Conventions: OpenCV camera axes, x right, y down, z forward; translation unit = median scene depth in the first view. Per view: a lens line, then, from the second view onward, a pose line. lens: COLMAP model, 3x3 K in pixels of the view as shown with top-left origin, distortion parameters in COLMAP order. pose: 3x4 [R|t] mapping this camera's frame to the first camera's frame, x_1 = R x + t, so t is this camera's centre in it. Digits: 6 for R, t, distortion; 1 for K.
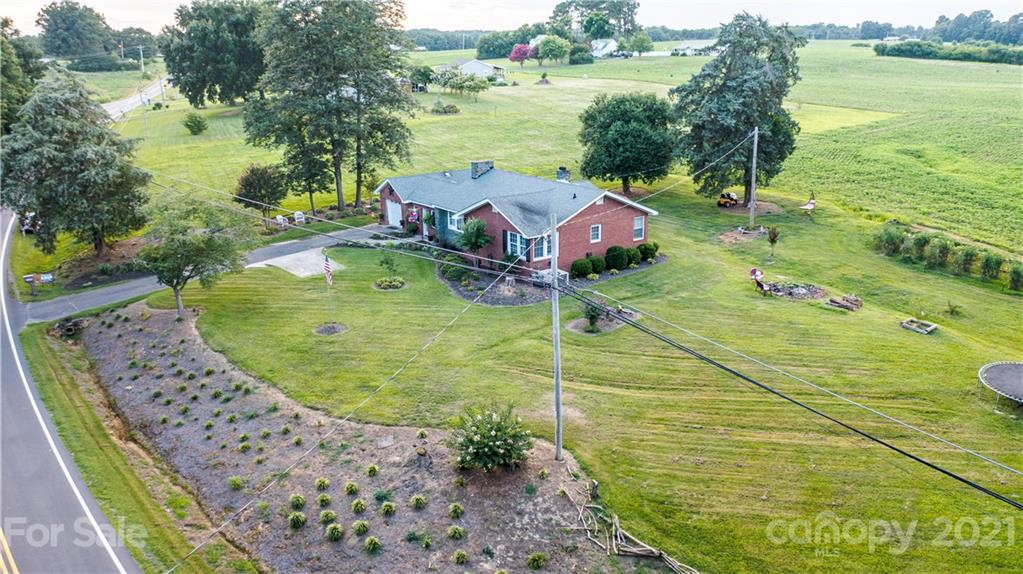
lens RADIAL K [[813.1, 0, 511.5], [0, 813.1, 287.0], [0, 0, 1]] dist [-0.002265, -0.004572]
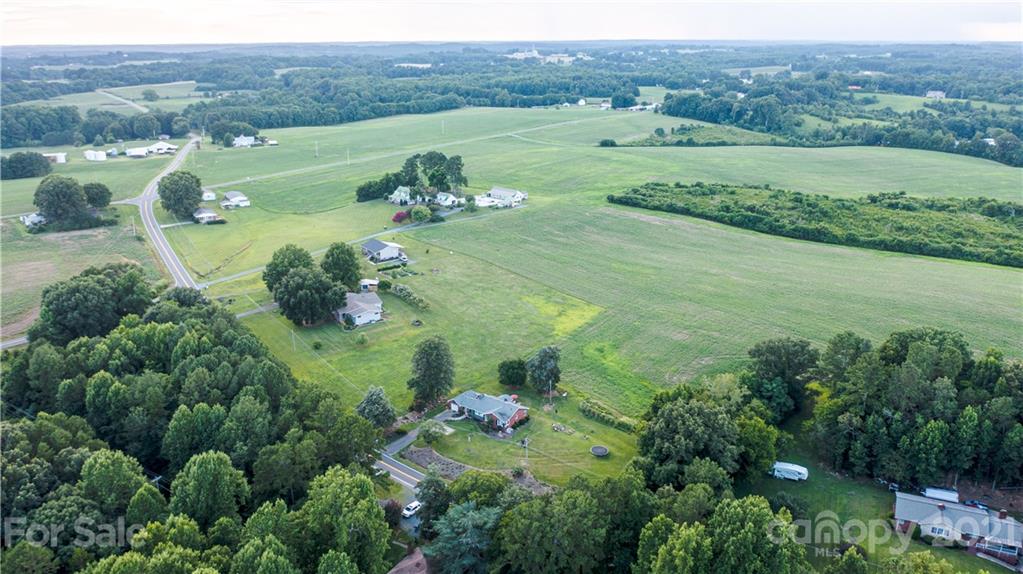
lens RADIAL K [[813.1, 0, 511.5], [0, 813.1, 287.0], [0, 0, 1]] dist [-0.002265, -0.004572]
pose [[0.967016, -0.065953, 0.246030, -1.088059], [0.065091, 0.997811, 0.011642, -0.938696], [-0.246260, 0.004756, 0.969192, -3.674608]]
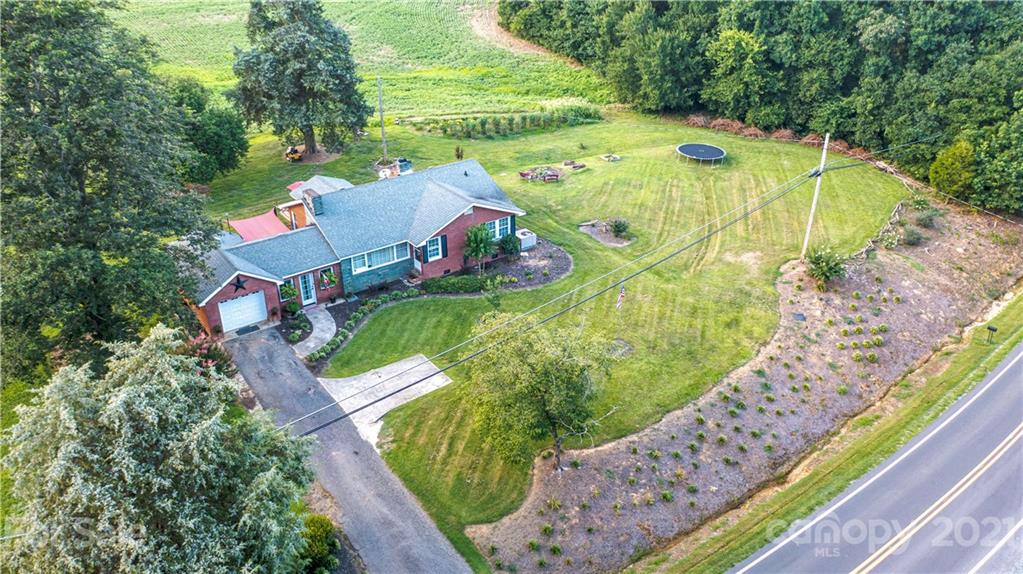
lens RADIAL K [[813.1, 0, 511.5], [0, 813.1, 287.0], [0, 0, 1]] dist [-0.002265, -0.004572]
pose [[0.005297, -0.462313, 0.886701, -1.128488], [0.291913, 0.848806, 0.440812, -0.524053], [-0.956430, 0.256504, 0.139451, 0.975810]]
